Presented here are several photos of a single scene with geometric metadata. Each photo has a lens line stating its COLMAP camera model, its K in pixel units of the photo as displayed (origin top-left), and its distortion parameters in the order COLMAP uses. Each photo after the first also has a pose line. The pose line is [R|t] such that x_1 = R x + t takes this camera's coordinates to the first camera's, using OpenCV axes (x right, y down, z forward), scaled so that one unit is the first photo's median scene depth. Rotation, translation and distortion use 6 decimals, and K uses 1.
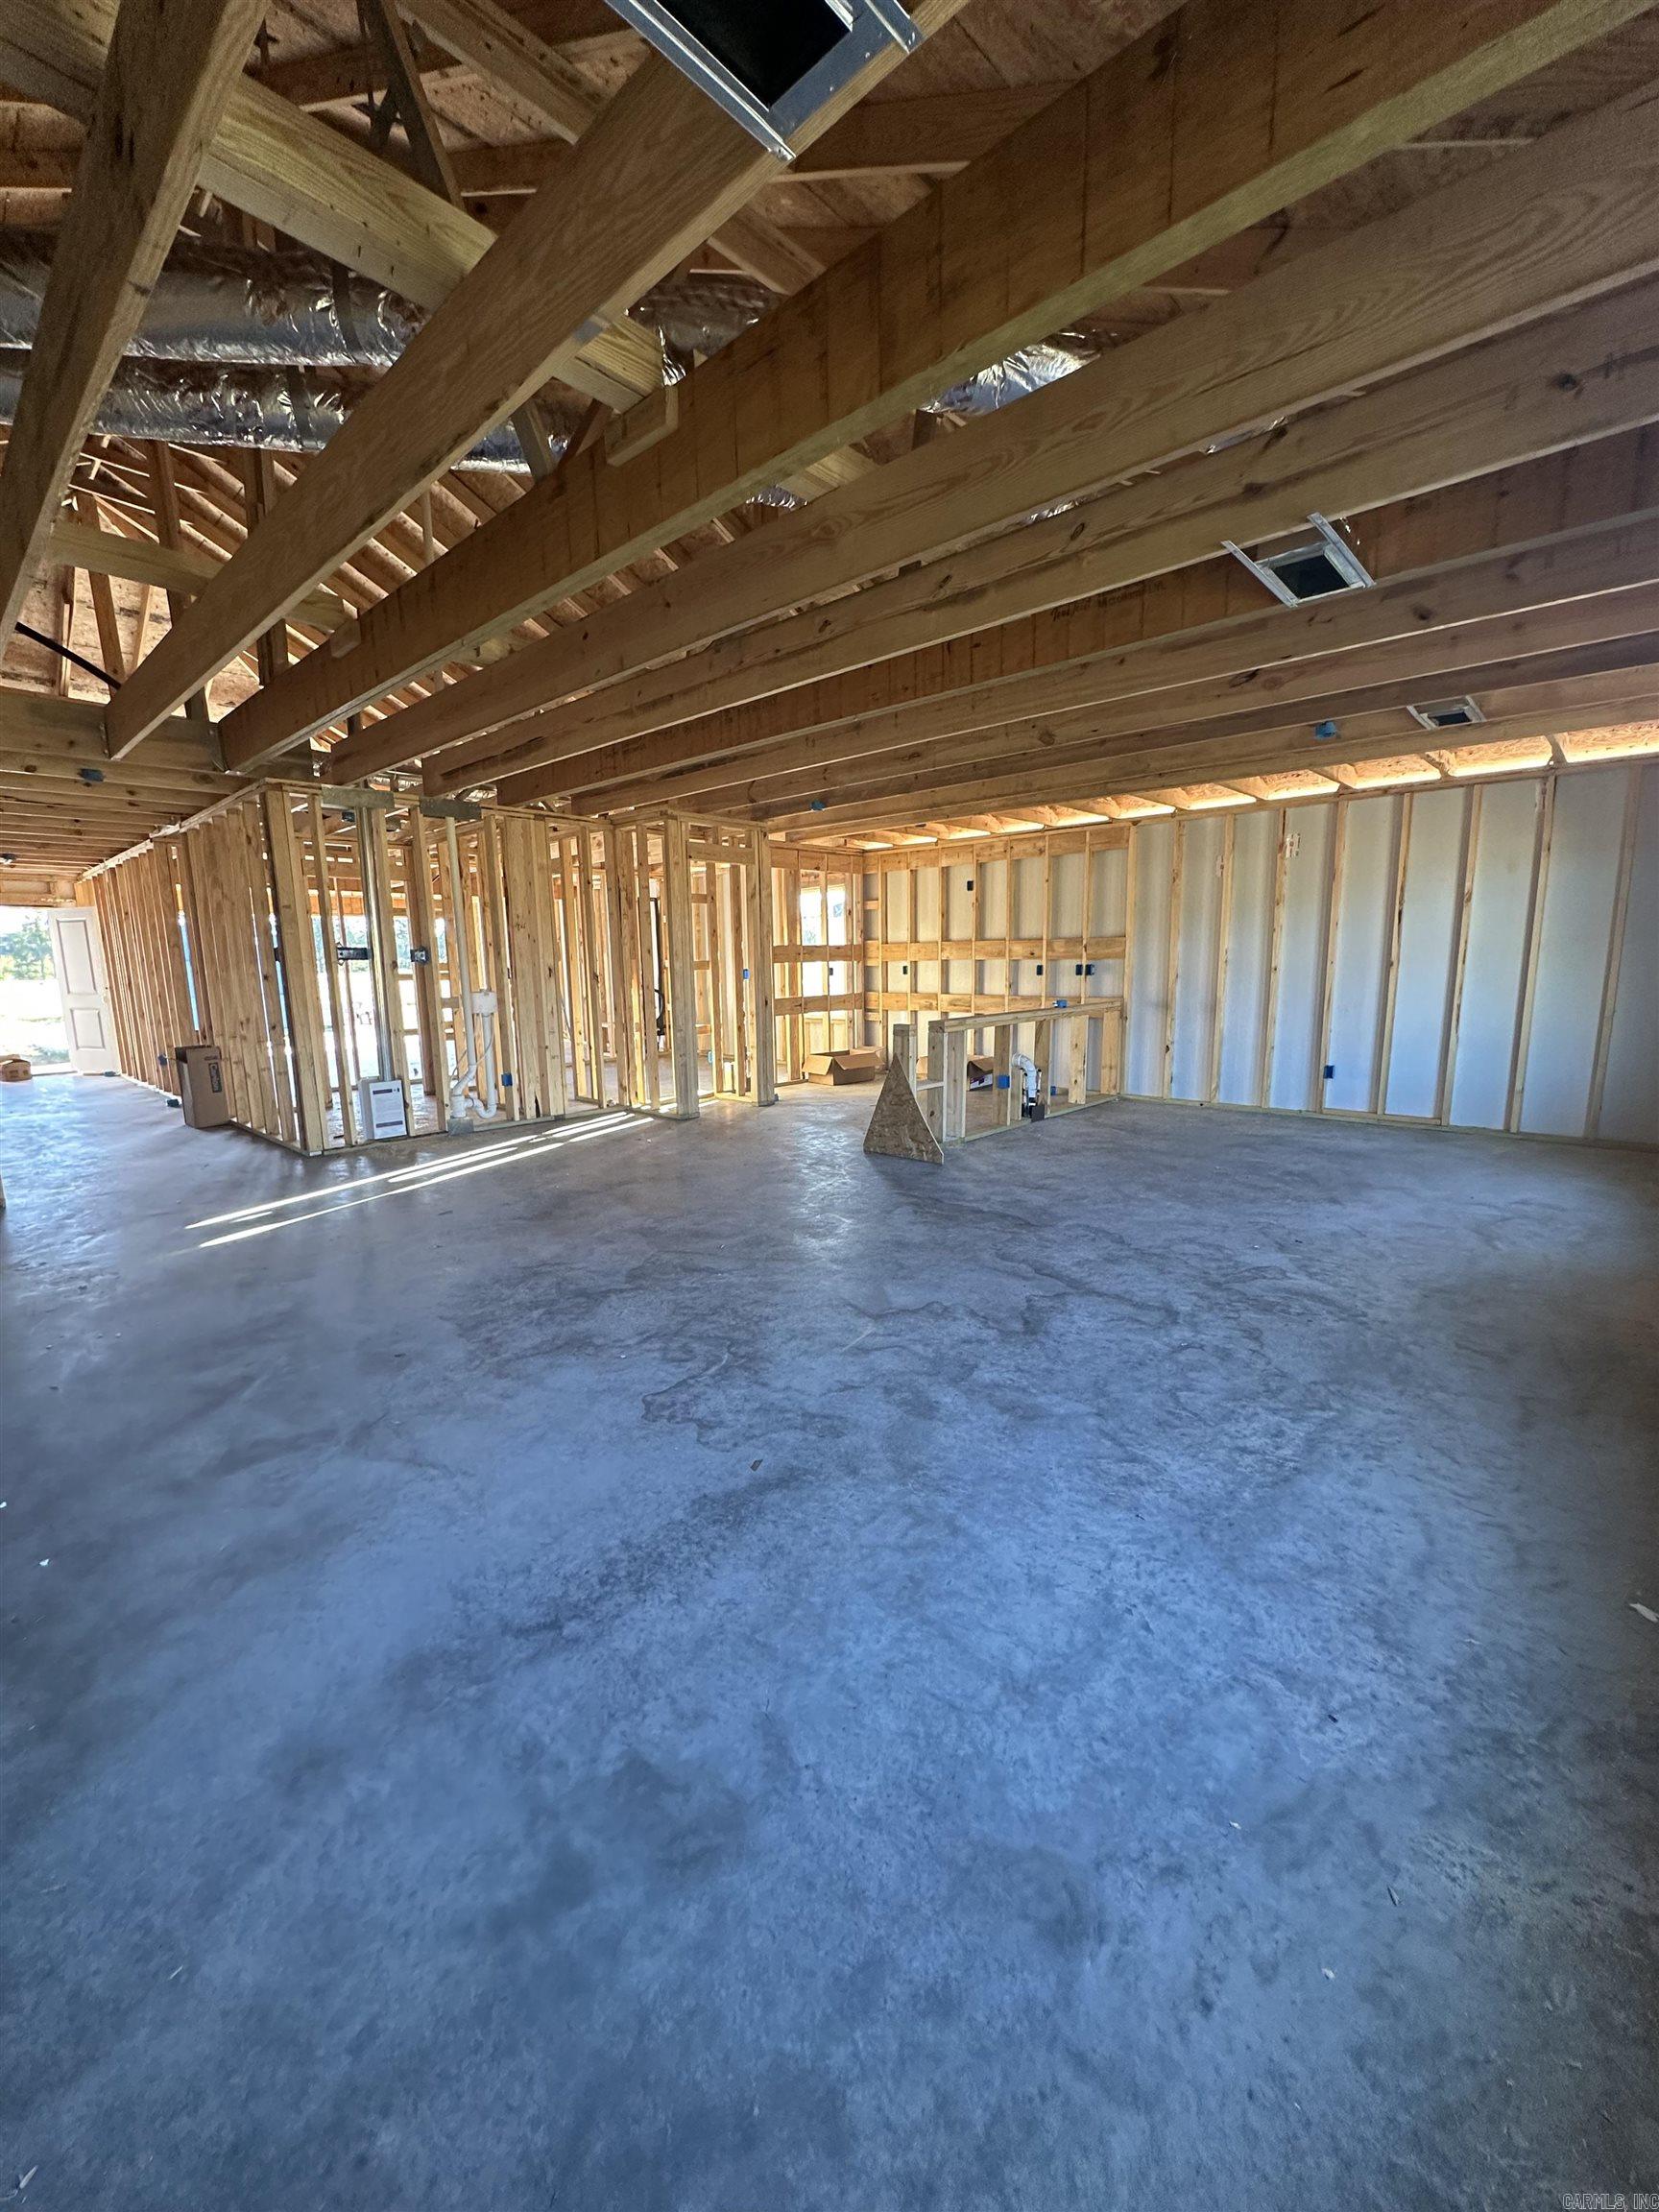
lens RADIAL K [[881.2, 0, 826.8], [0, 881.2, 1108.4], [0, 0, 1]] dist [-0.003495, 0.000542]
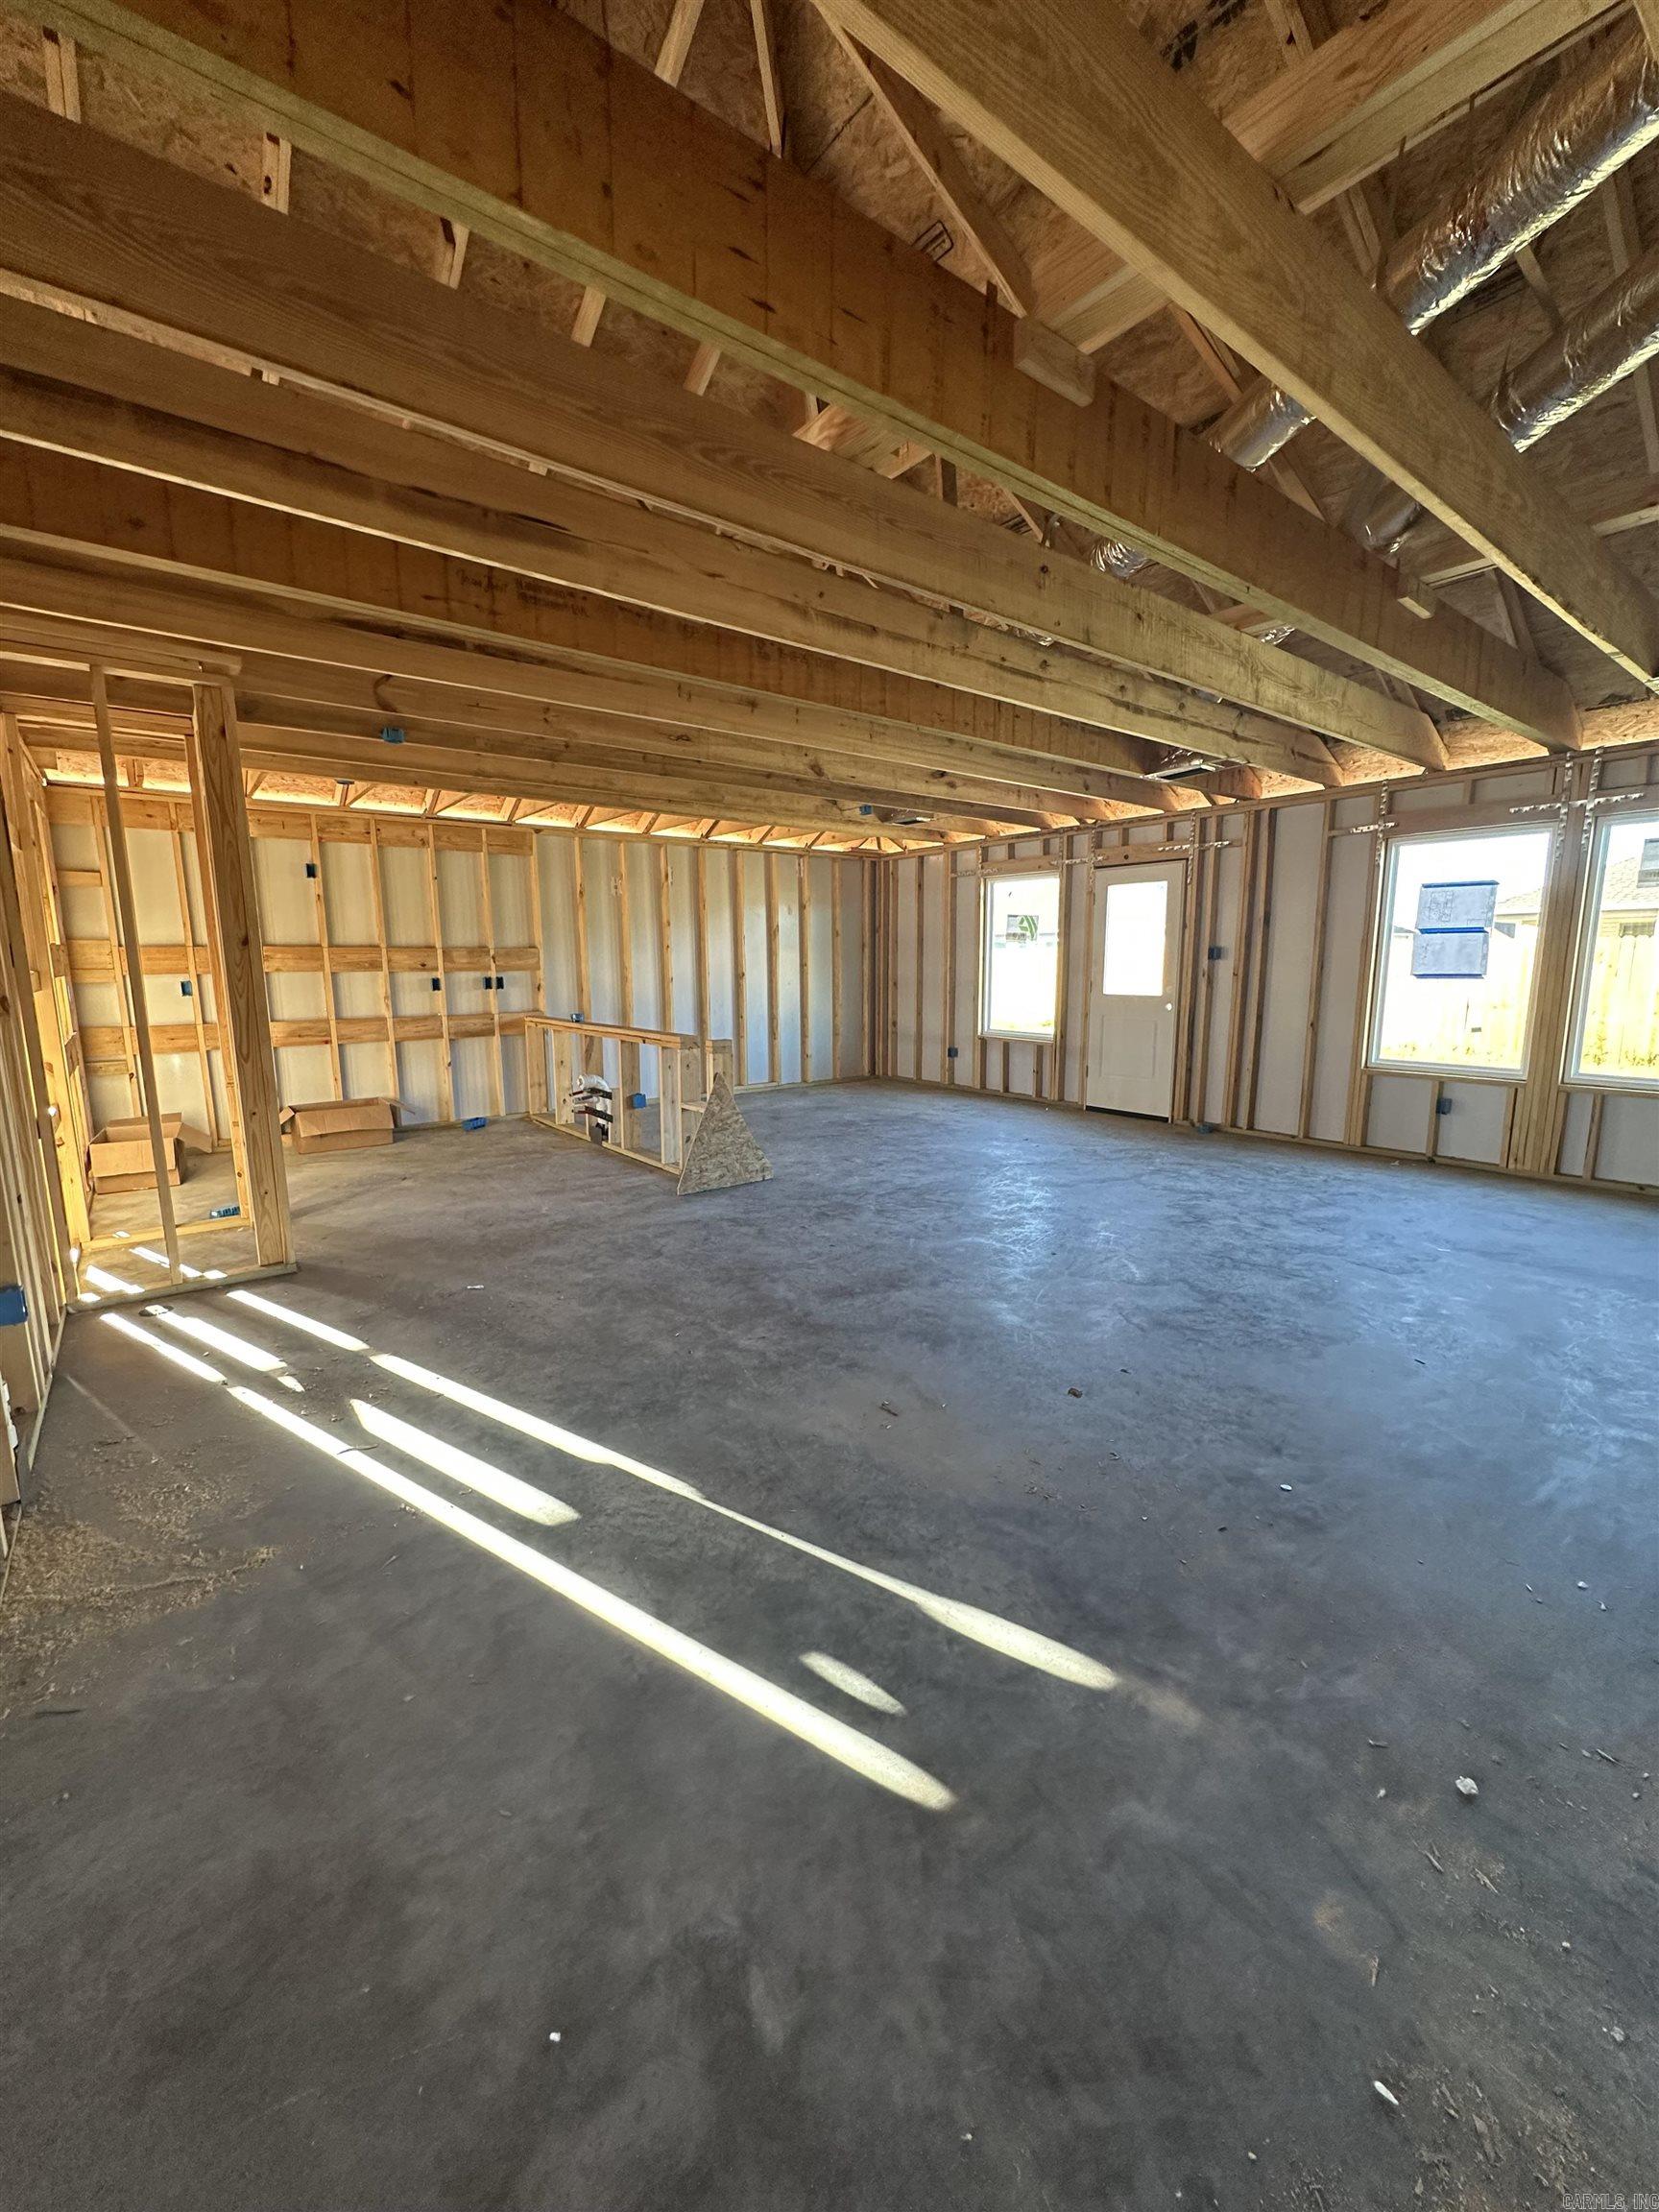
lens RADIAL K [[881.2, 0, 826.8], [0, 881.2, 1108.4], [0, 0, 1]] dist [-0.003495, 0.000542]
pose [[0.156469, -0.147757, 0.976568, -0.597312], [0.169571, 0.978084, 0.120817, -0.089368], [-0.973017, 0.146694, 0.178095, 0.567970]]
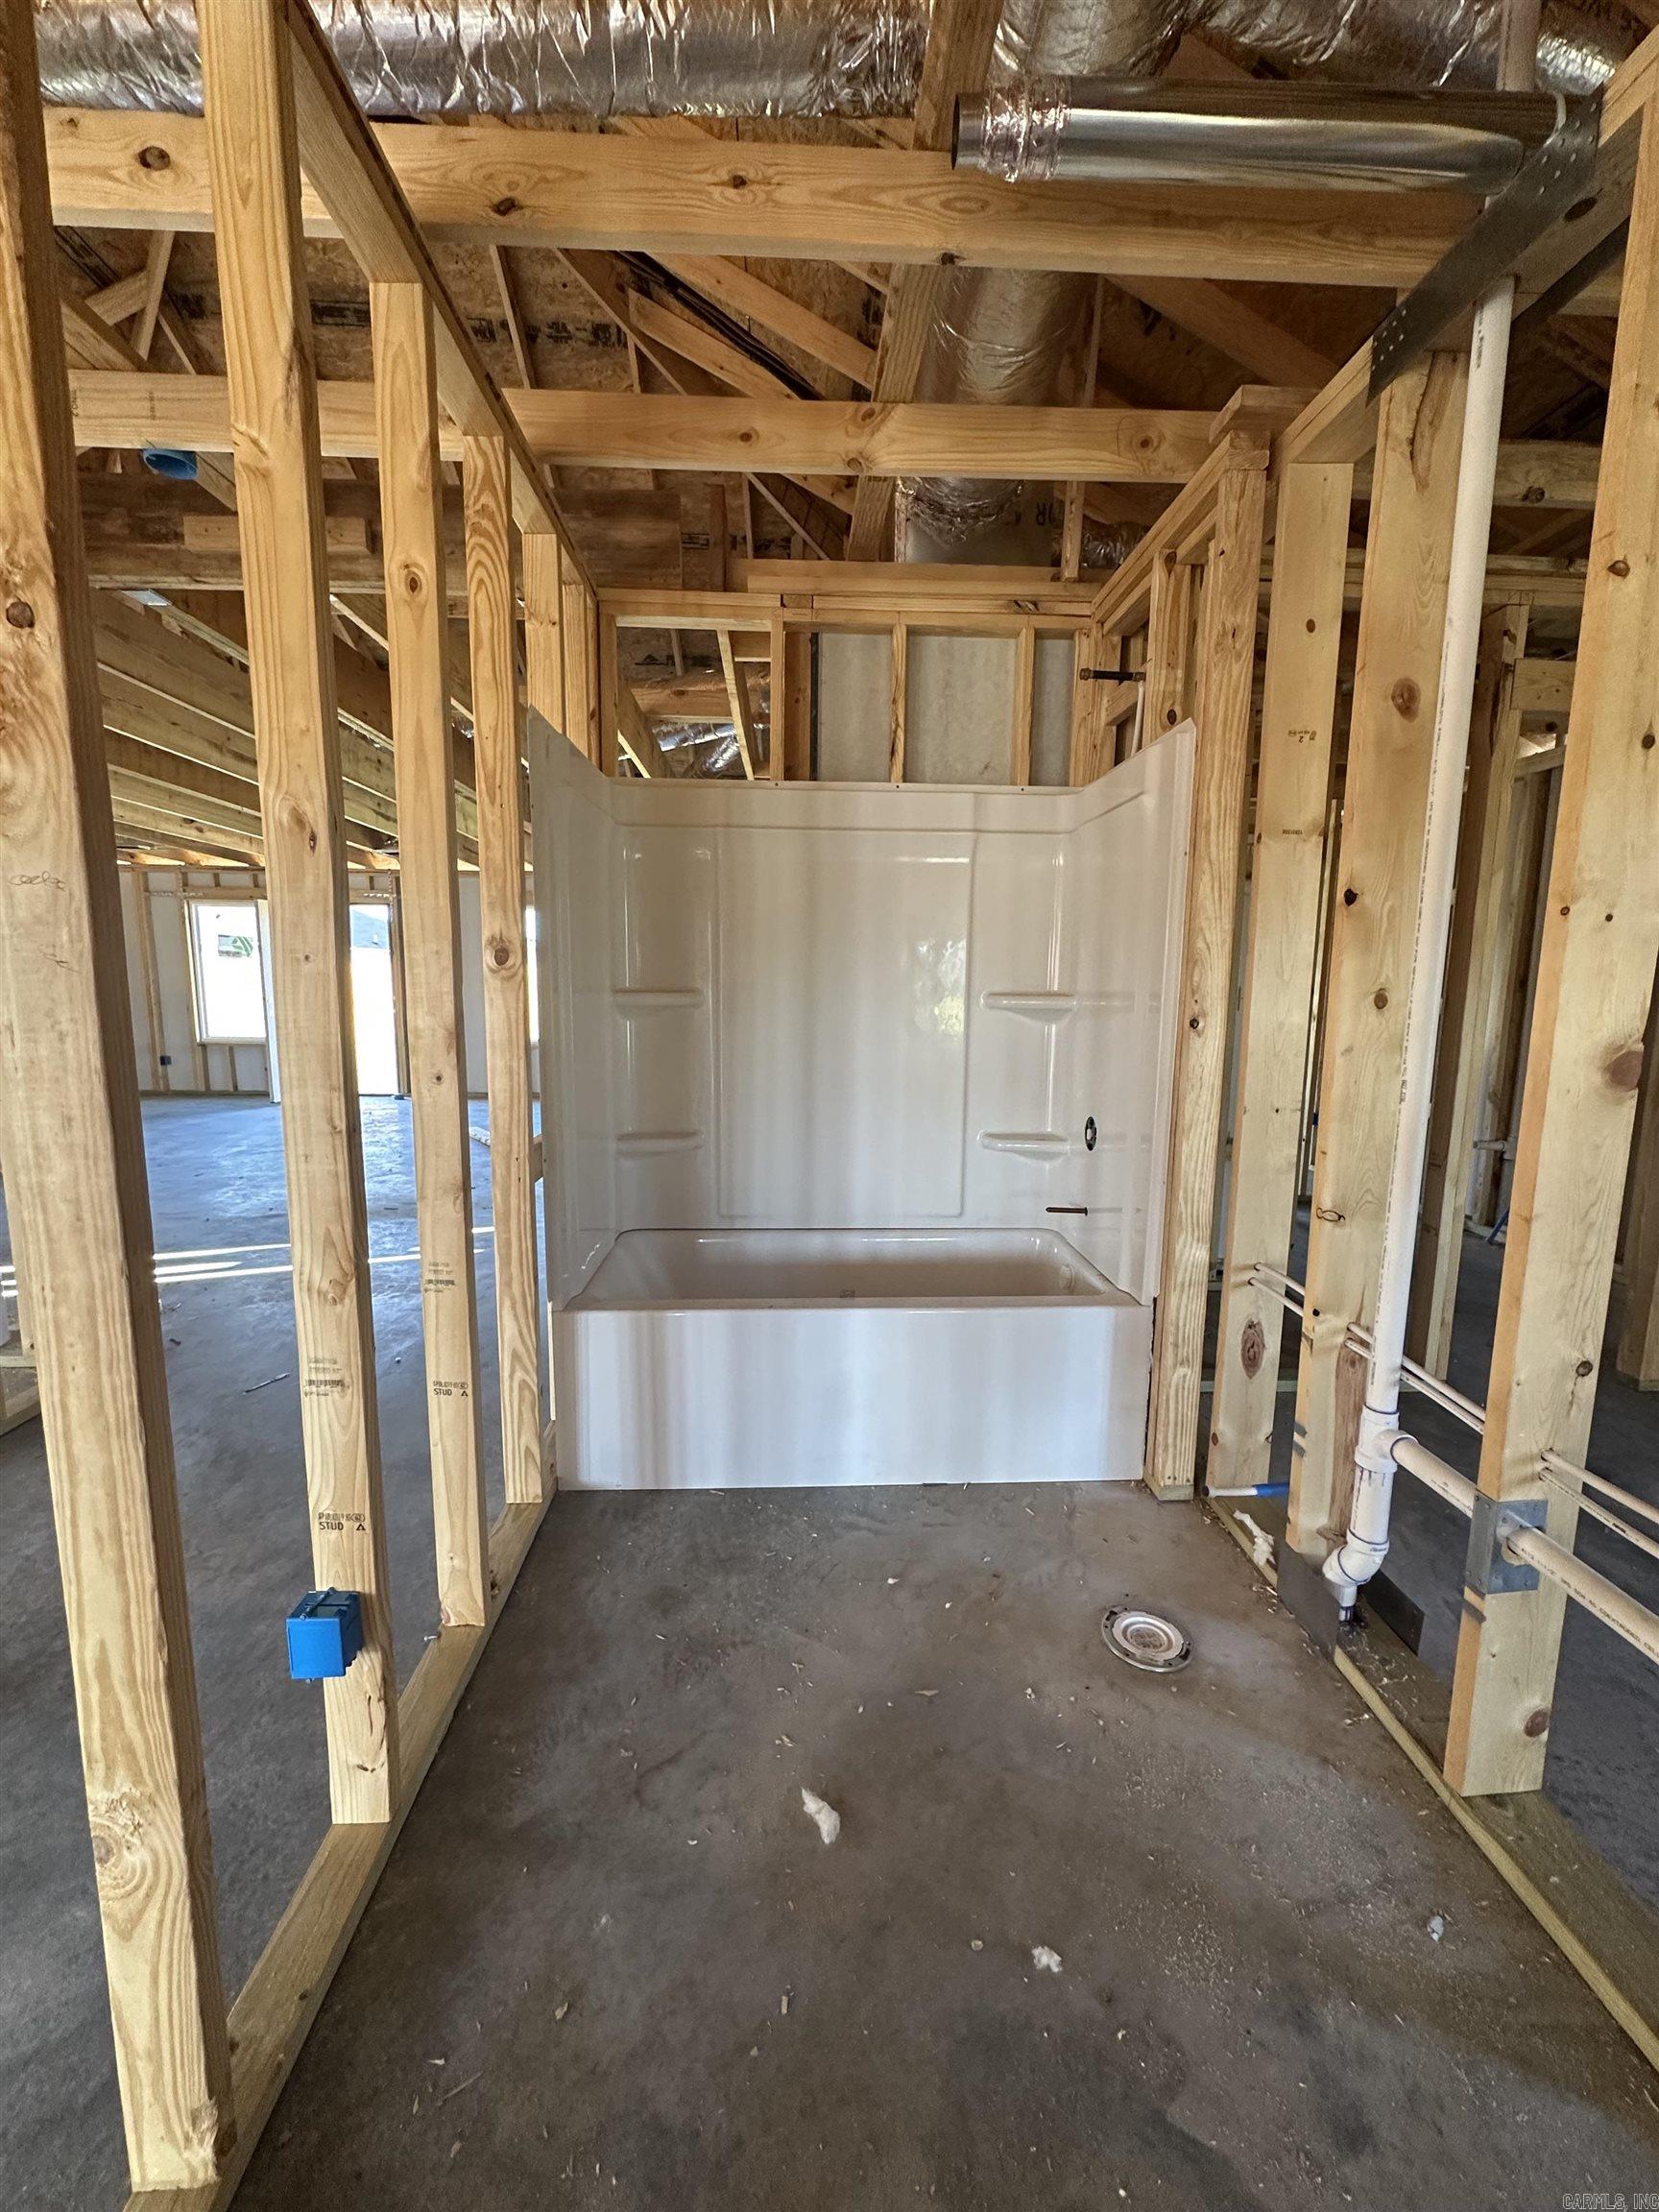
lens RADIAL K [[881.2, 0, 826.8], [0, 881.2, 1108.4], [0, 0, 1]] dist [-0.003495, 0.000542]
pose [[-0.715804, -0.087959, 0.692740, -0.994879], [0.121630, 0.961166, 0.247720, -0.124501], [-0.687627, 0.261577, -0.677308, 0.848881]]
